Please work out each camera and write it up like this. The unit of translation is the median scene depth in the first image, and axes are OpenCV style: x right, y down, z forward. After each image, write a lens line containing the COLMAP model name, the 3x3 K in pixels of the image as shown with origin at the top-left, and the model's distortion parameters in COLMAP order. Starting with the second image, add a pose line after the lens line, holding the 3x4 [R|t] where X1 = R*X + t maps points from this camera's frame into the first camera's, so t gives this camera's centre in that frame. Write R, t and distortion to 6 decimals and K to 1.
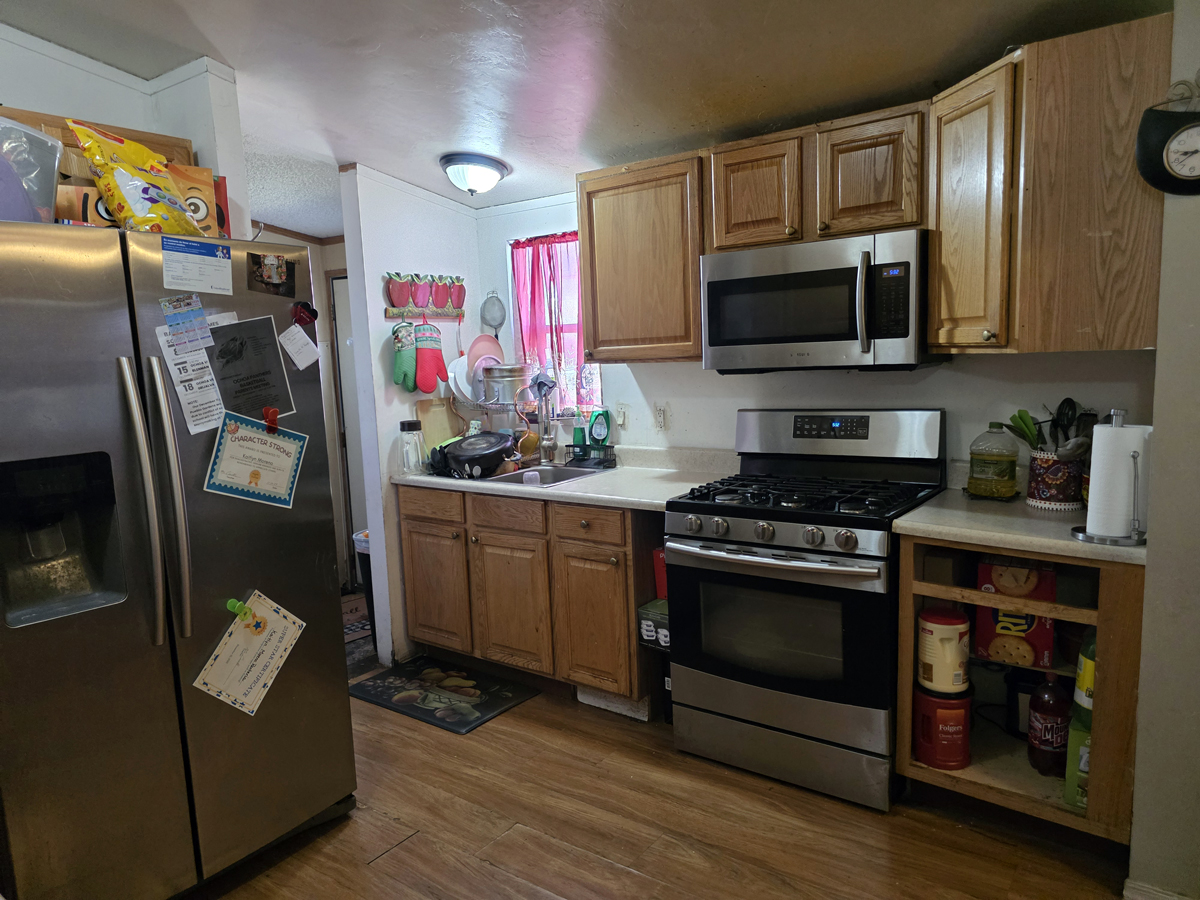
lens RADIAL K [[803.8, 0, 604.5], [0, 803.8, 456.9], [0, 0, 1]] dist [0.063969, -0.057953]
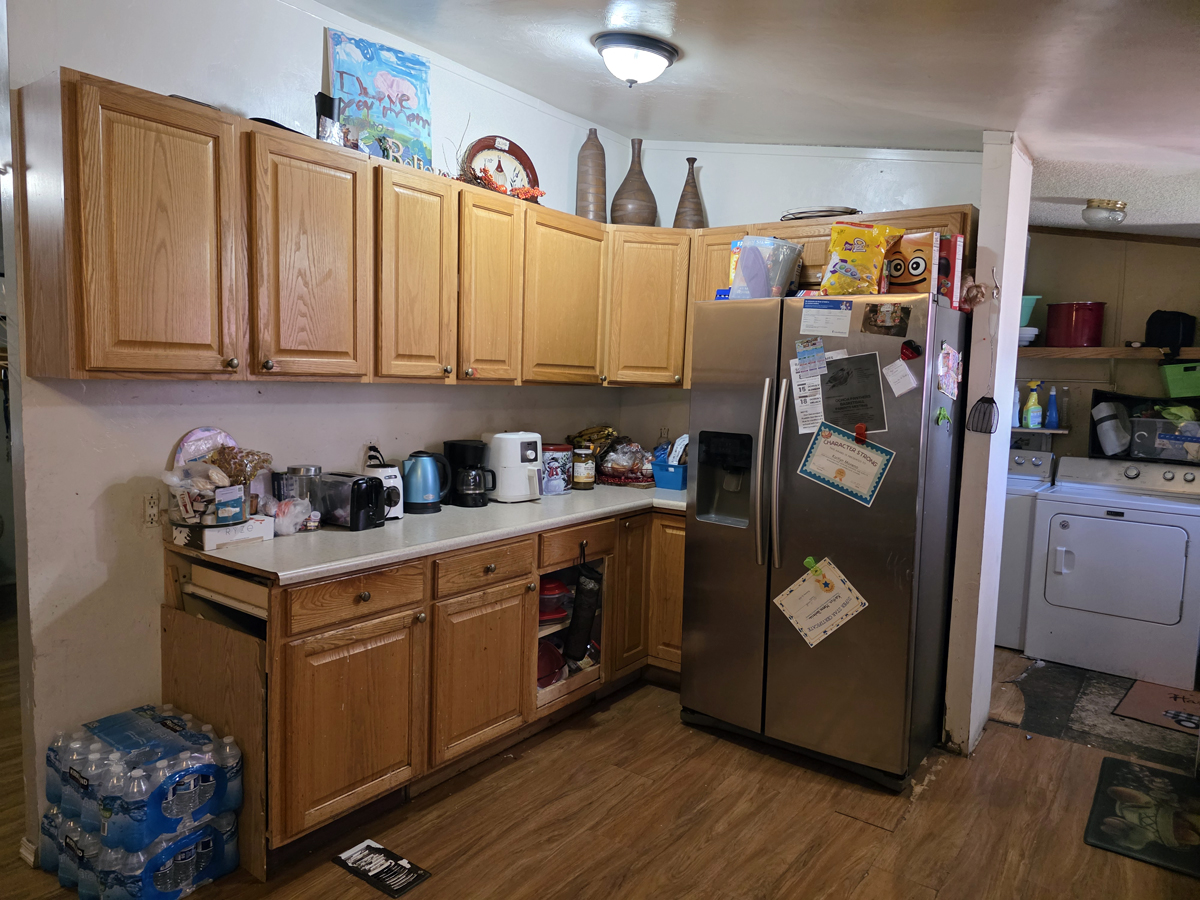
lens RADIAL K [[807.5, 0, 596.0], [0, 807.5, 447.2], [0, 0, 1]] dist [0.048201, -0.036968]
pose [[-0.011072, 0.133602, -0.990973, 0.780353], [-0.161162, 0.977839, 0.133632, -0.116181], [0.986866, 0.161187, 0.010705, 0.530672]]
